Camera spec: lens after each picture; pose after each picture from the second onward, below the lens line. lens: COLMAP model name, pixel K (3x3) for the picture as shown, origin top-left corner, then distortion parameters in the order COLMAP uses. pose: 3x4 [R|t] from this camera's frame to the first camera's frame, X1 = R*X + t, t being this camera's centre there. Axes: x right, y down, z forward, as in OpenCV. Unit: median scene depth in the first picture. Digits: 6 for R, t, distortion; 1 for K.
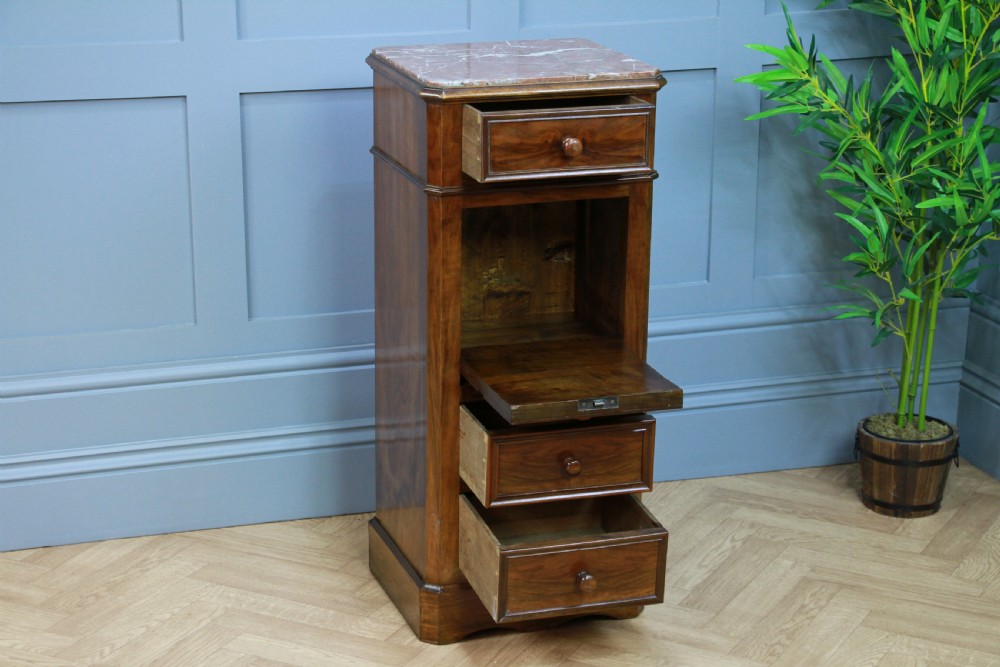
lens RADIAL K [[2136.8, 0, 500.1], [0, 2136.8, 333.5], [0, 0, 1]] dist [0.447790, 0.000000]
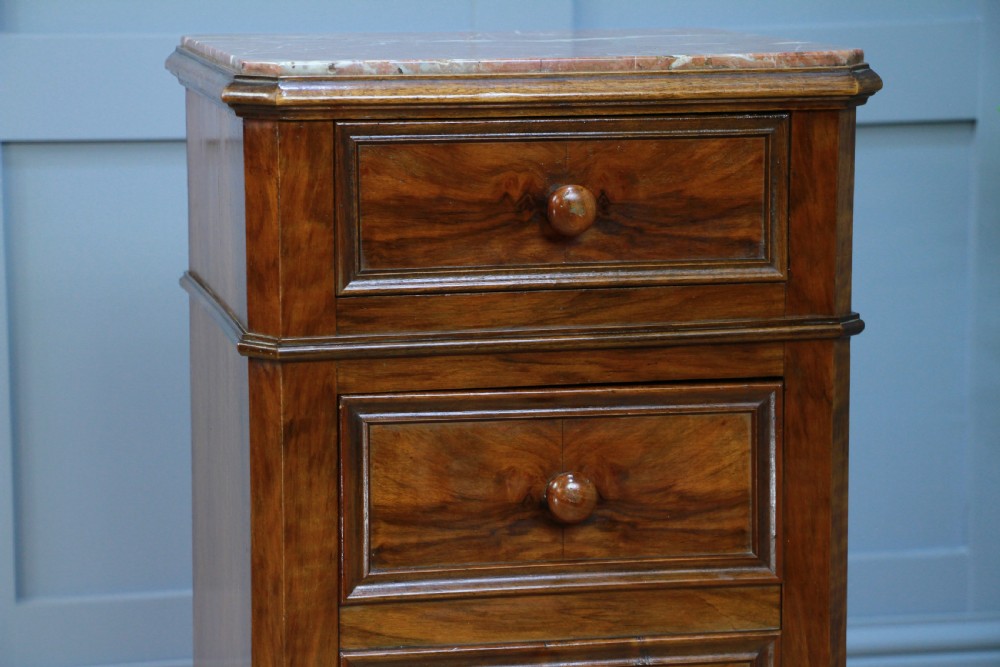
lens RADIAL K [[2846.7, 0, 490.5], [0, 2846.7, 340.5], [0, 0, 1]] dist [0.550844, 0.000000]
pose [[0.993949, 0.004468, -0.109749, 0.065574], [-0.019483, 0.990499, -0.136131, 0.001241], [0.108098, 0.137446, 0.984593, 0.494693]]
